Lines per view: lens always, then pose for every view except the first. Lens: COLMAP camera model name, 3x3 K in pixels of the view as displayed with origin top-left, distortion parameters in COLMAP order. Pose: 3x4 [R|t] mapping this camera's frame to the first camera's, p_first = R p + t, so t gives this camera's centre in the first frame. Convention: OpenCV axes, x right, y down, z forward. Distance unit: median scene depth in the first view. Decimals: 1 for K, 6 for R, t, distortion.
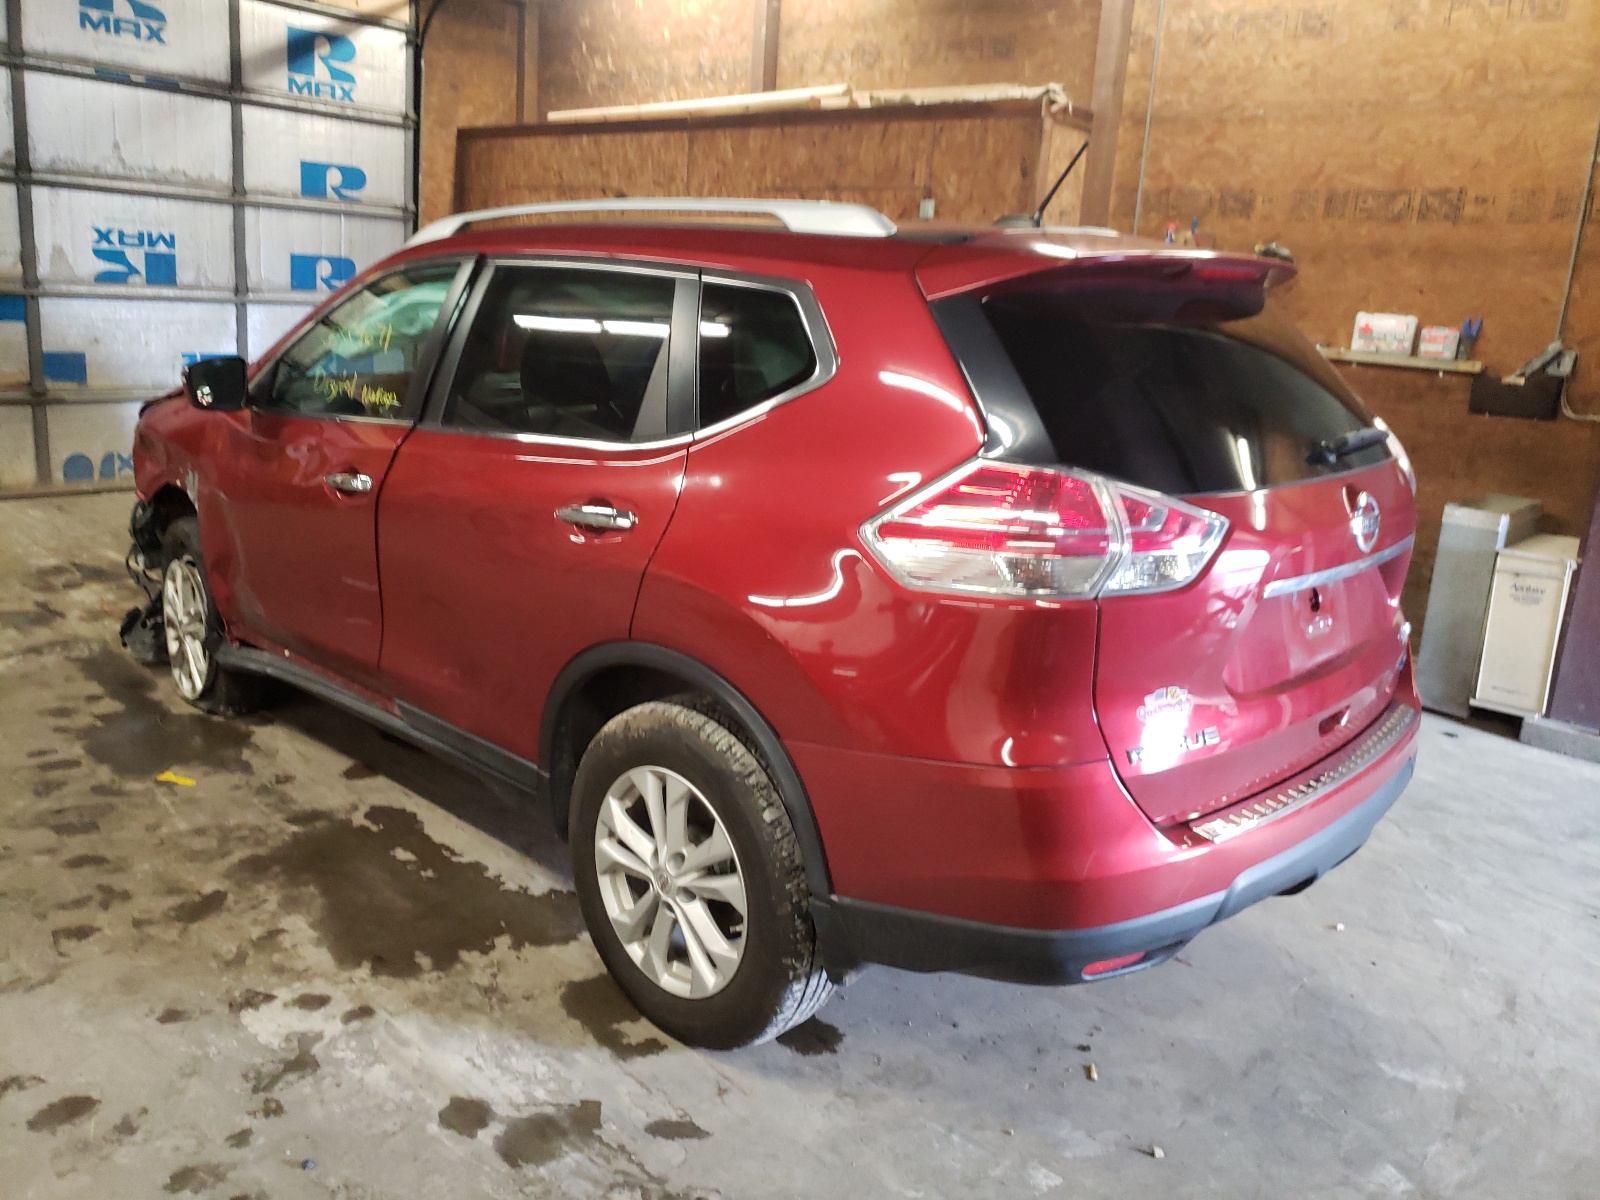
lens RADIAL K [[1234.5, 0, 801.2], [0, 1234.5, 600.1], [0, 0, 1]] dist [0.011544, 0.005509]
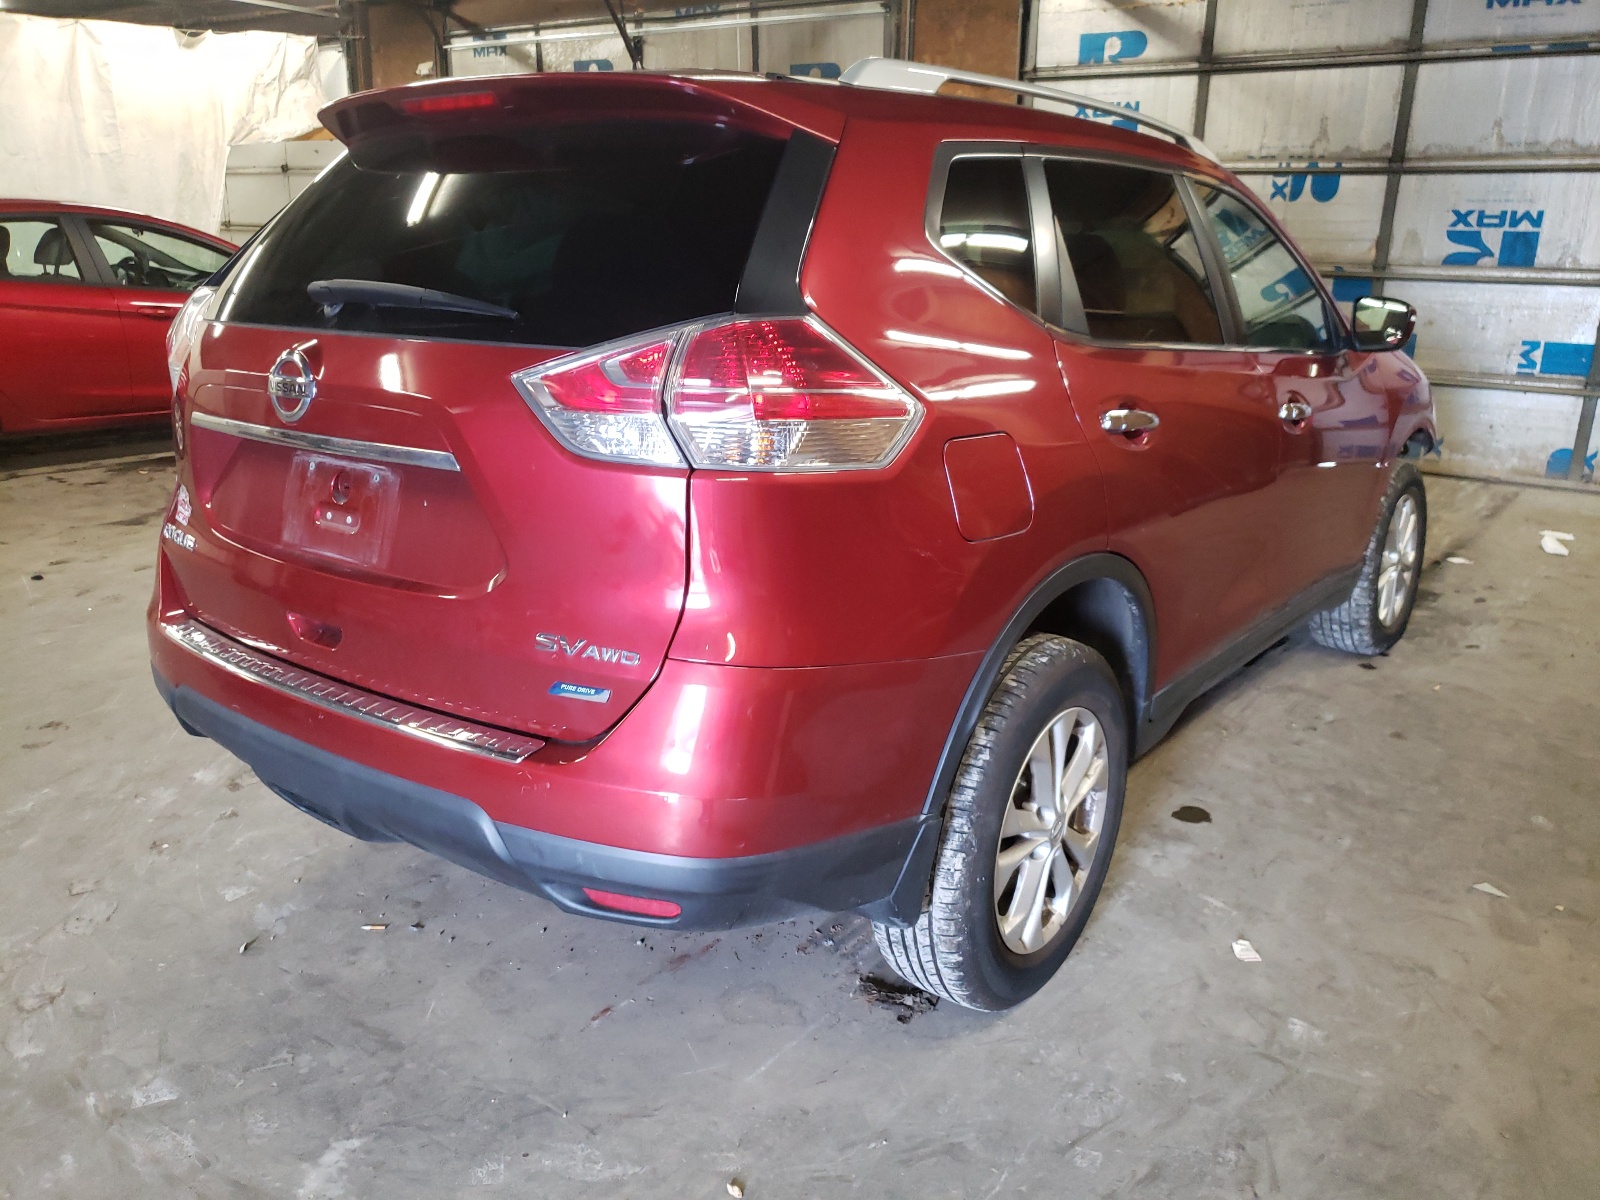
lens RADIAL K [[1278.4, 0, 799.3], [0, 1278.4, 601.2], [0, 0, 1]] dist [0.011966, 0.006347]
pose [[0.116136, 0.219828, -0.968601, 0.436818], [-0.260153, 0.947887, 0.183934, -0.053934], [0.958558, 0.230623, 0.167272, 0.390081]]
